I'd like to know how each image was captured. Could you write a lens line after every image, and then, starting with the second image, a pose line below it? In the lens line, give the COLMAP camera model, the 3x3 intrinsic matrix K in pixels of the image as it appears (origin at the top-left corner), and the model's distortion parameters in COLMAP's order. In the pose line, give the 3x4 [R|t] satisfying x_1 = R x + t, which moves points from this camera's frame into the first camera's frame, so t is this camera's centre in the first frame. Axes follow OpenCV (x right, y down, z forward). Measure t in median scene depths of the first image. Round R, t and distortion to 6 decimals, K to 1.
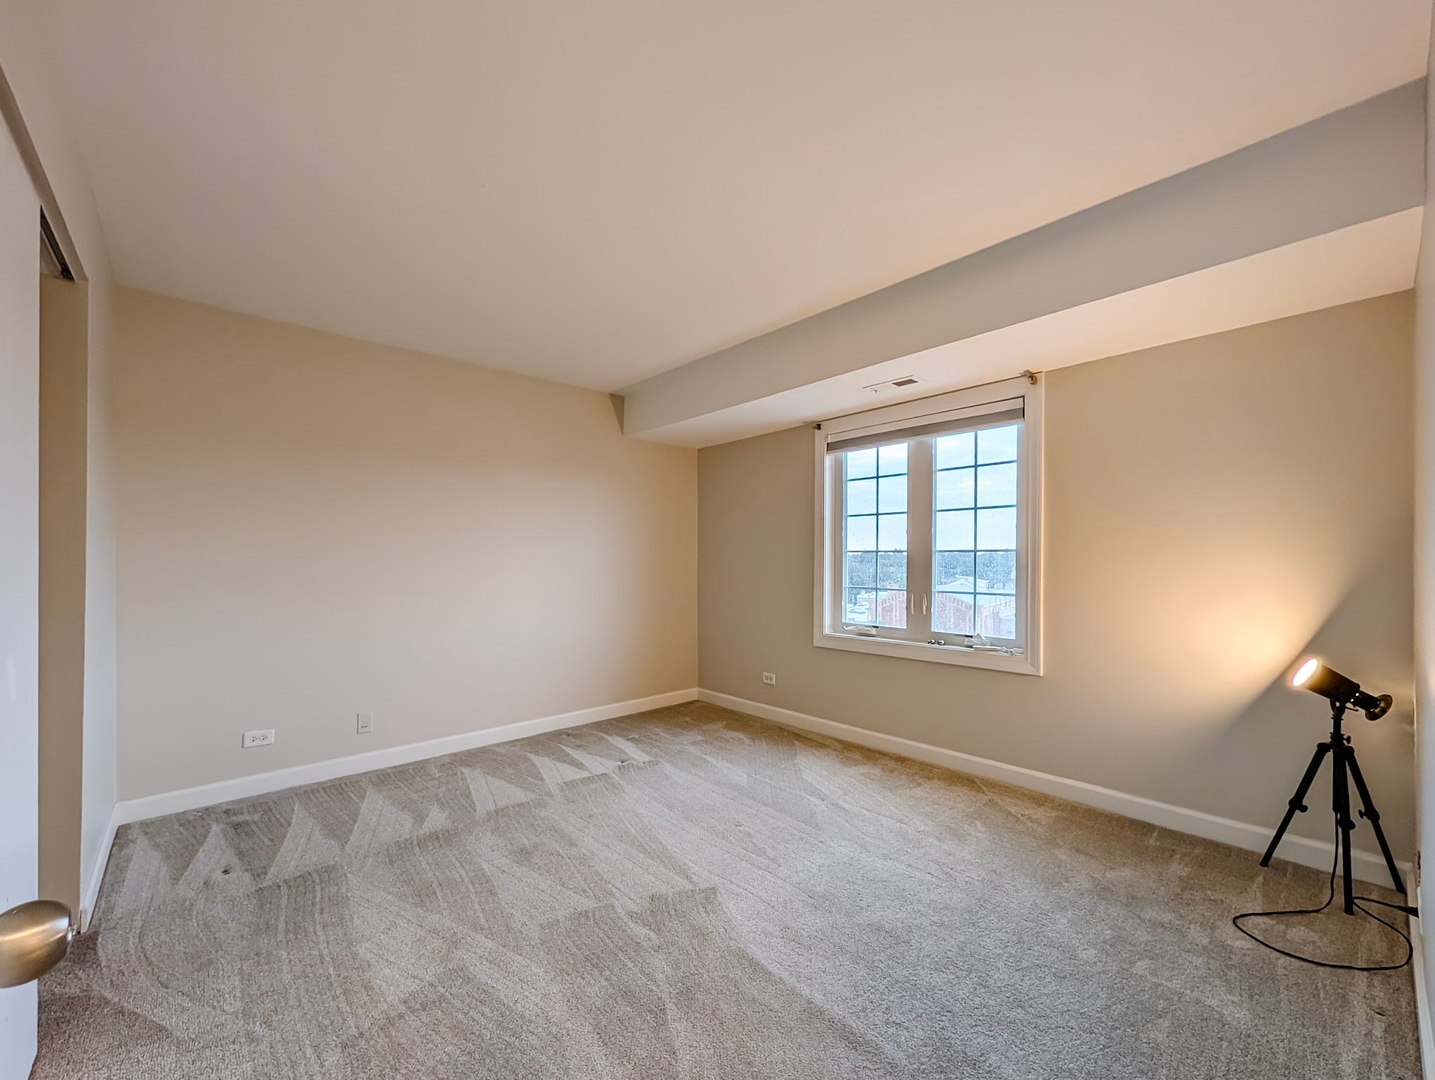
lens RADIAL K [[554.6, 0, 710.3], [0, 554.6, 536.9], [0, 0, 1]] dist [0.001308, 0.000453]
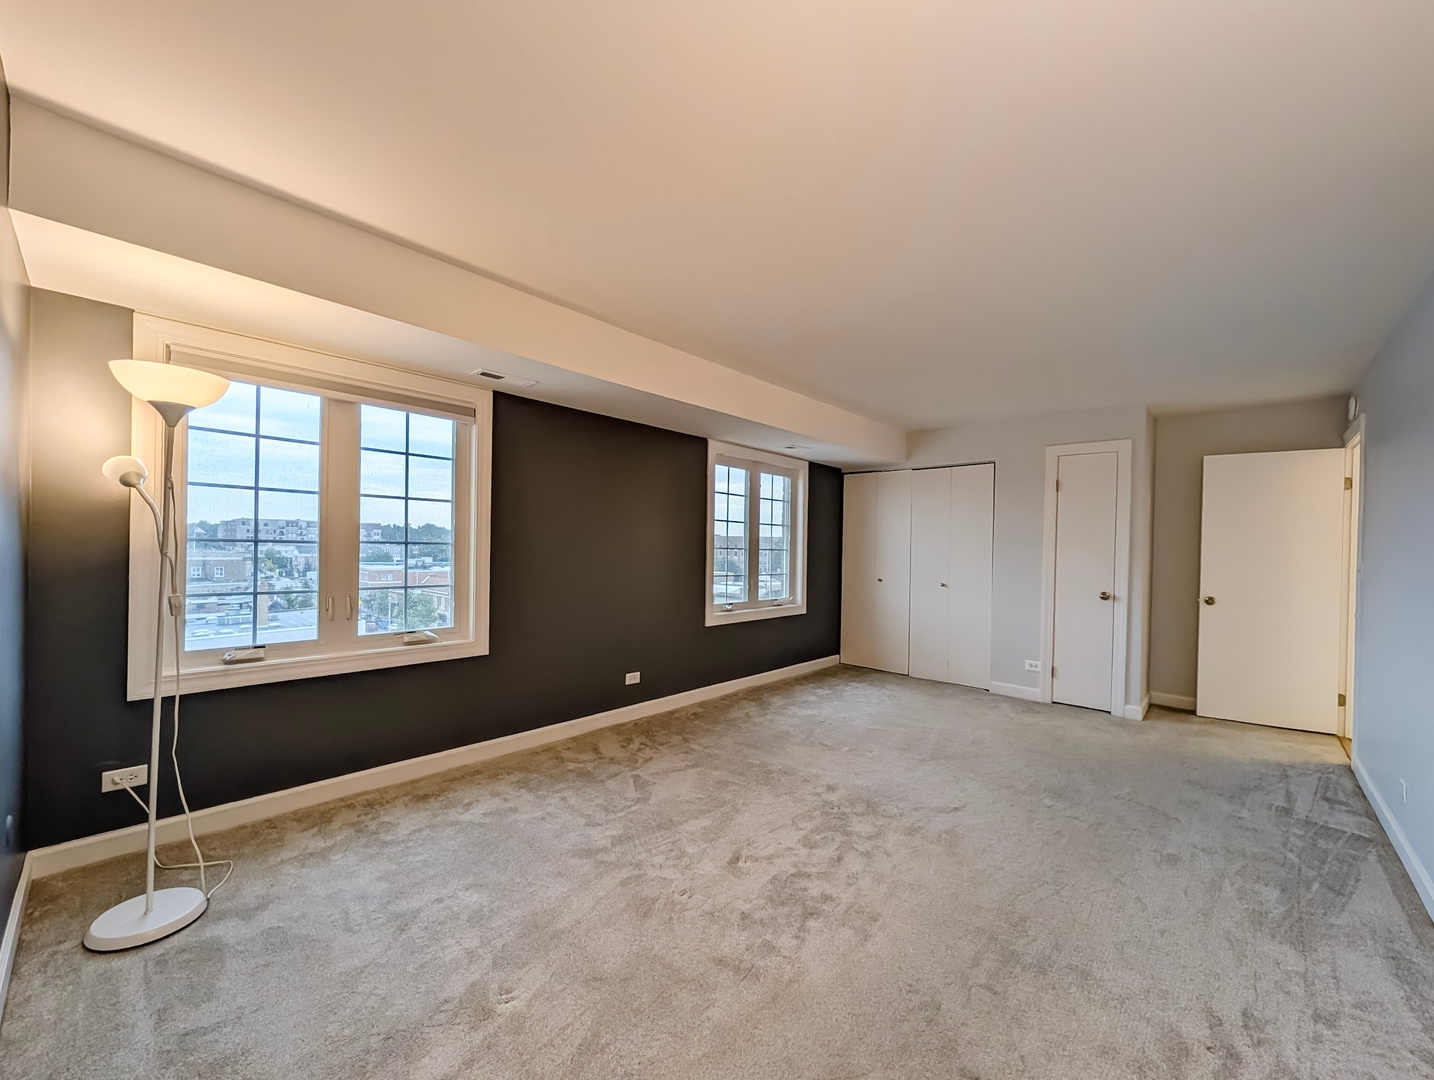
lens RADIAL K [[554.2, 0, 709.8], [0, 554.2, 536.9], [0, 0, 1]] dist [0.001308, 0.000453]
pose [[-0.066671, 0.023217, 0.997505, -0.479663], [-0.043894, 0.998693, -0.026179, 0.015705], [-0.996809, -0.045529, -0.065565, 0.514871]]
